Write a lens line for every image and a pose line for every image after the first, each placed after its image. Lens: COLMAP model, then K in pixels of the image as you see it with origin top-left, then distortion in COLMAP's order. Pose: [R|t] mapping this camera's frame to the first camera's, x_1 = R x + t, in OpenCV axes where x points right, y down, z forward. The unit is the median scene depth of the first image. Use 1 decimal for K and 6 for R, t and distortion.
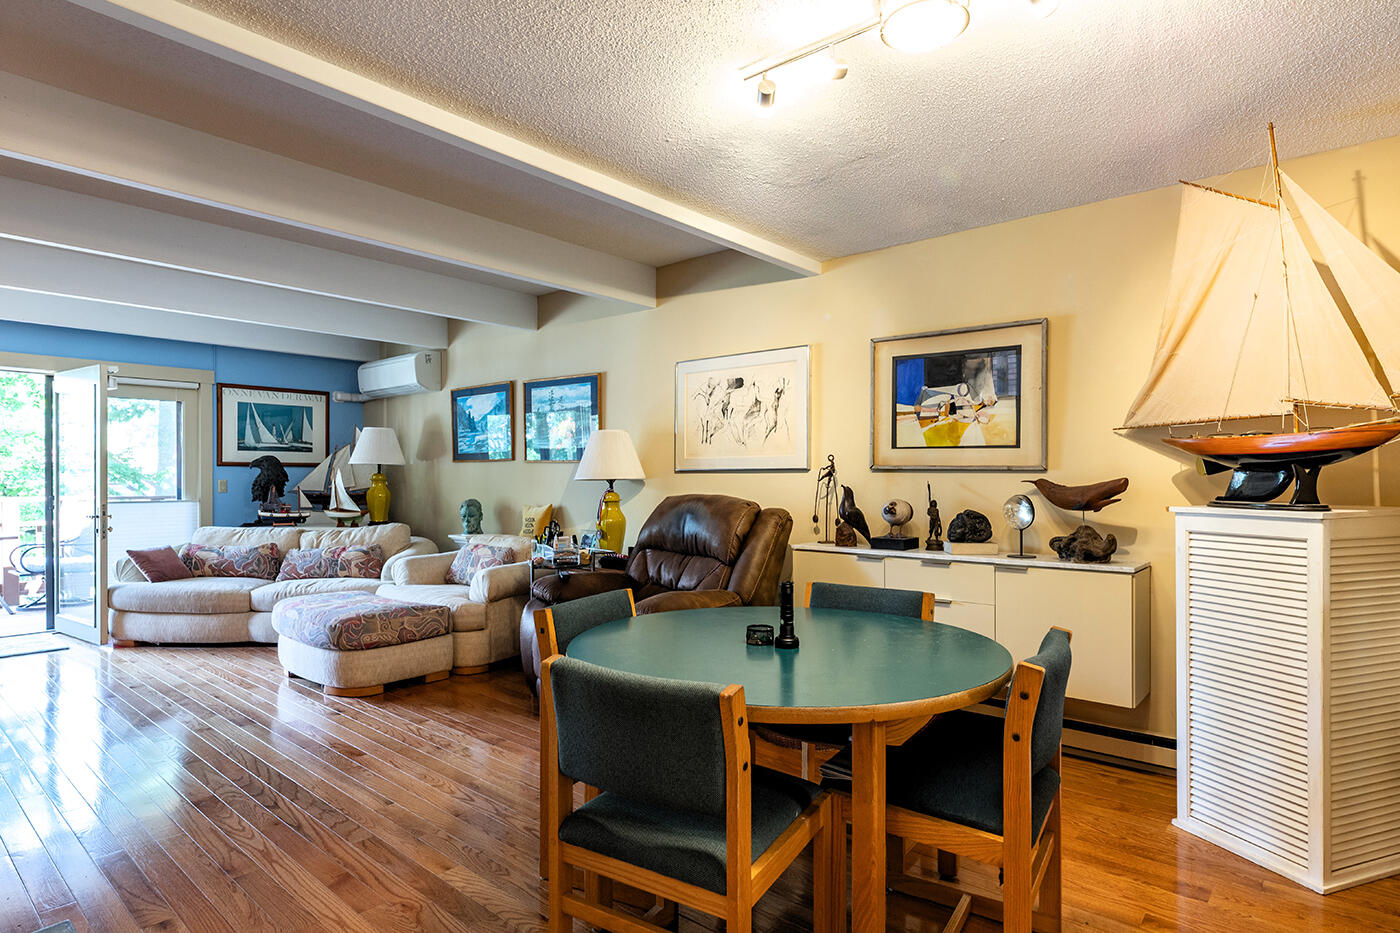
lens RADIAL K [[771.5, 0, 702.9], [0, 771.5, 474.0], [0, 0, 1]] dist [-0.002133, 0.002344]
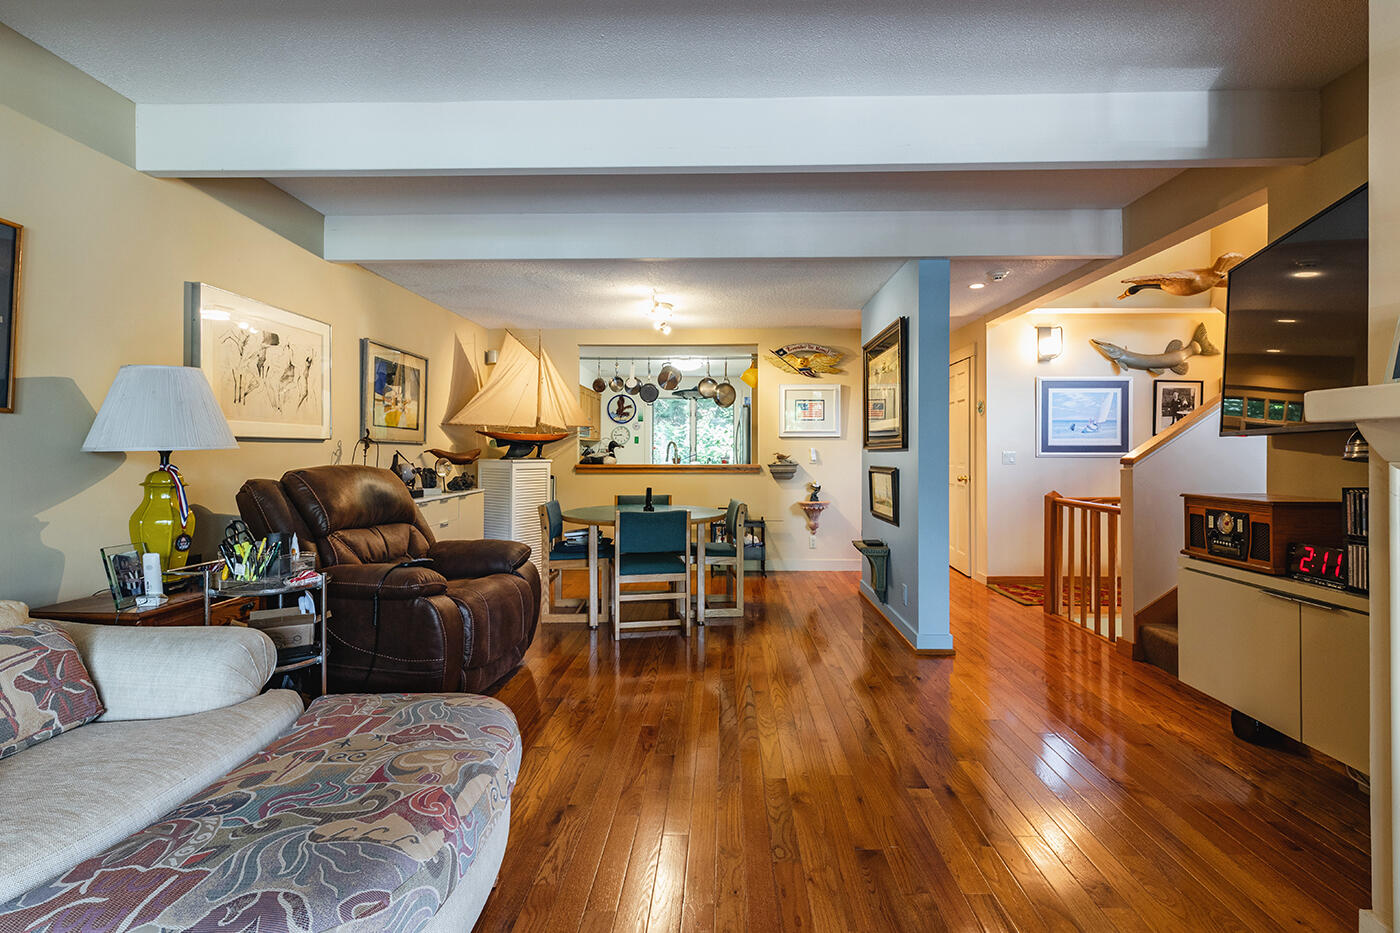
lens RADIAL K [[636.6, 0, 706.9], [0, 636.6, 443.8], [0, 0, 1]] dist [0.003717, 0.000906]
pose [[-0.628695, 0.006584, 0.777624, -0.966861], [-0.005997, 0.999893, -0.013314, 0.009280], [-0.777629, -0.013034, -0.628588, 1.248999]]
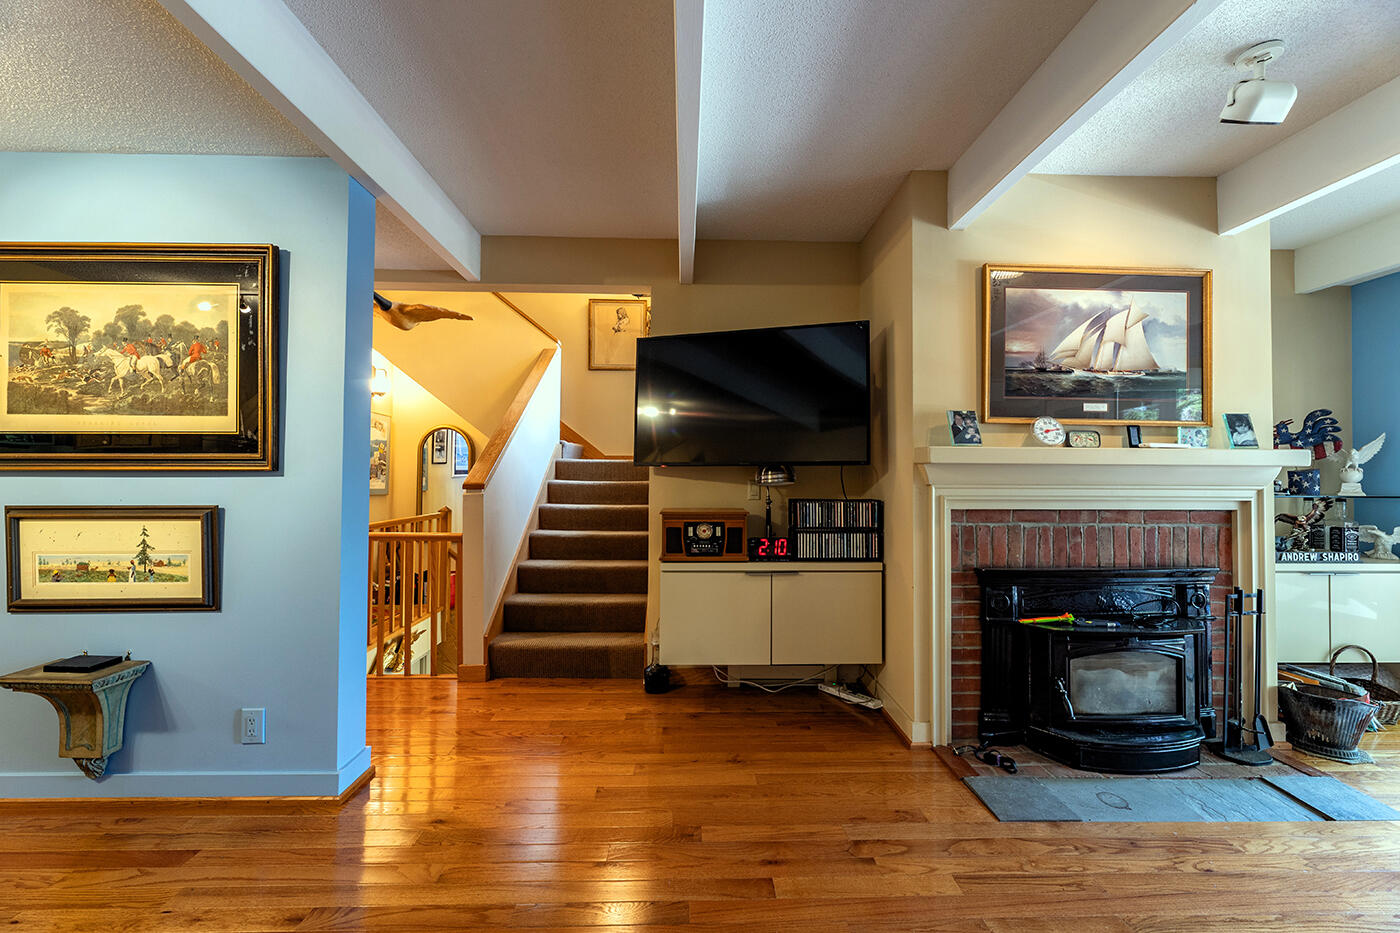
lens RADIAL K [[560.5, 0, 701.9], [0, 560.5, 469.5], [0, 0, 1]] dist [0.001763, 0.000027]
pose [[-0.744656, -0.011342, -0.667352, -0.320301], [-0.001368, 0.999879, -0.015466, 0.005955], [0.667447, -0.010604, -0.744582, 1.016050]]
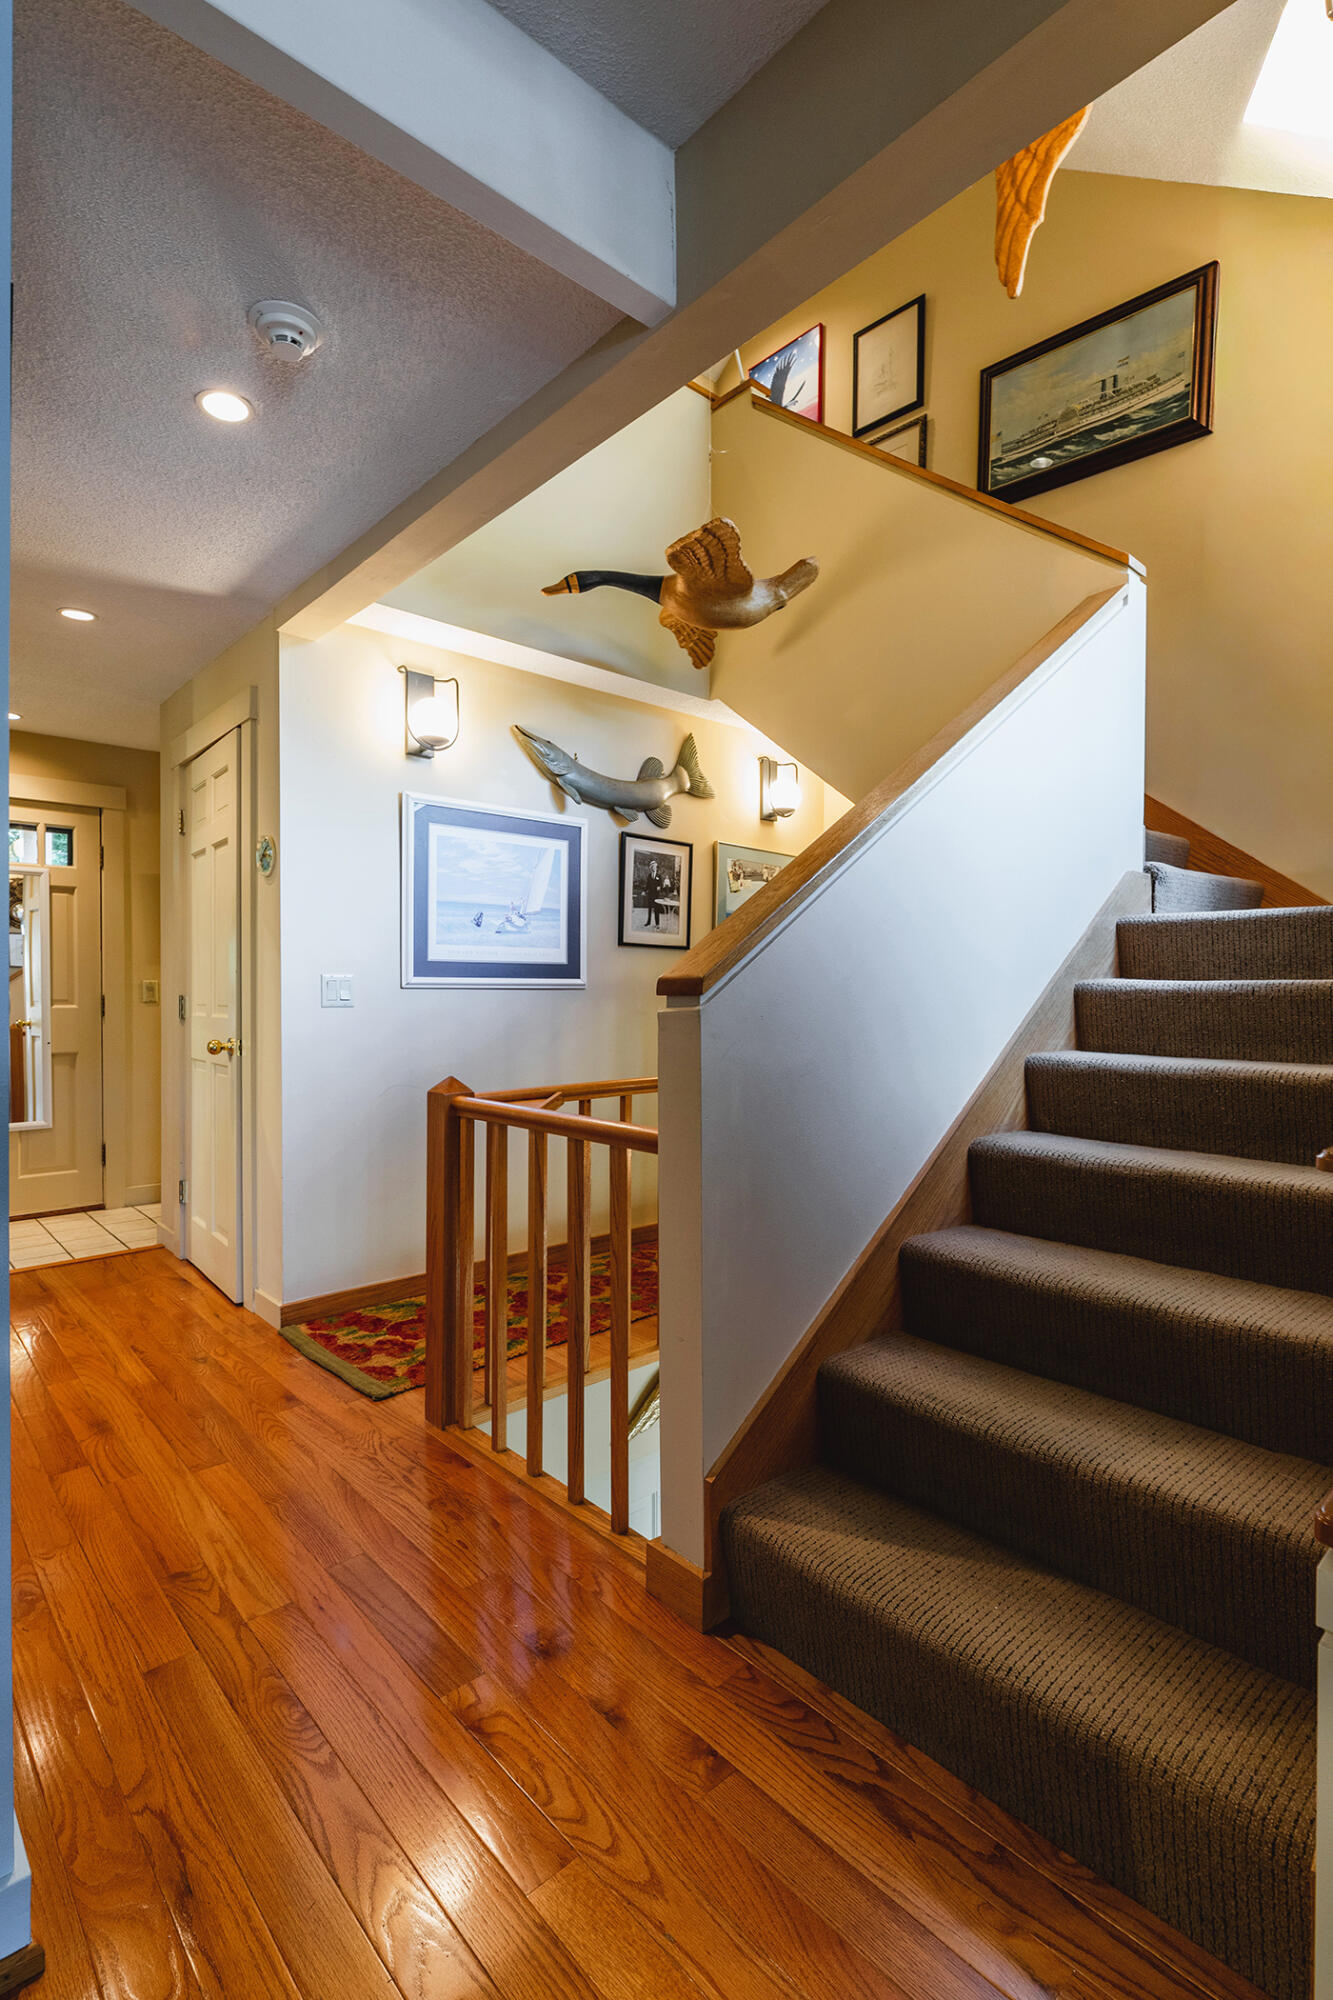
lens RADIAL K [[963.0, 0, 673.7], [0, 963.0, 998.5], [0, 0, 1]] dist [-0.000007, 0.000938]
pose [[-0.991759, -0.000179, 0.128114, -0.676936], [-0.000113, 1.000000, 0.000523, 0.024170], [-0.128114, 0.000504, -0.991759, 0.612316]]
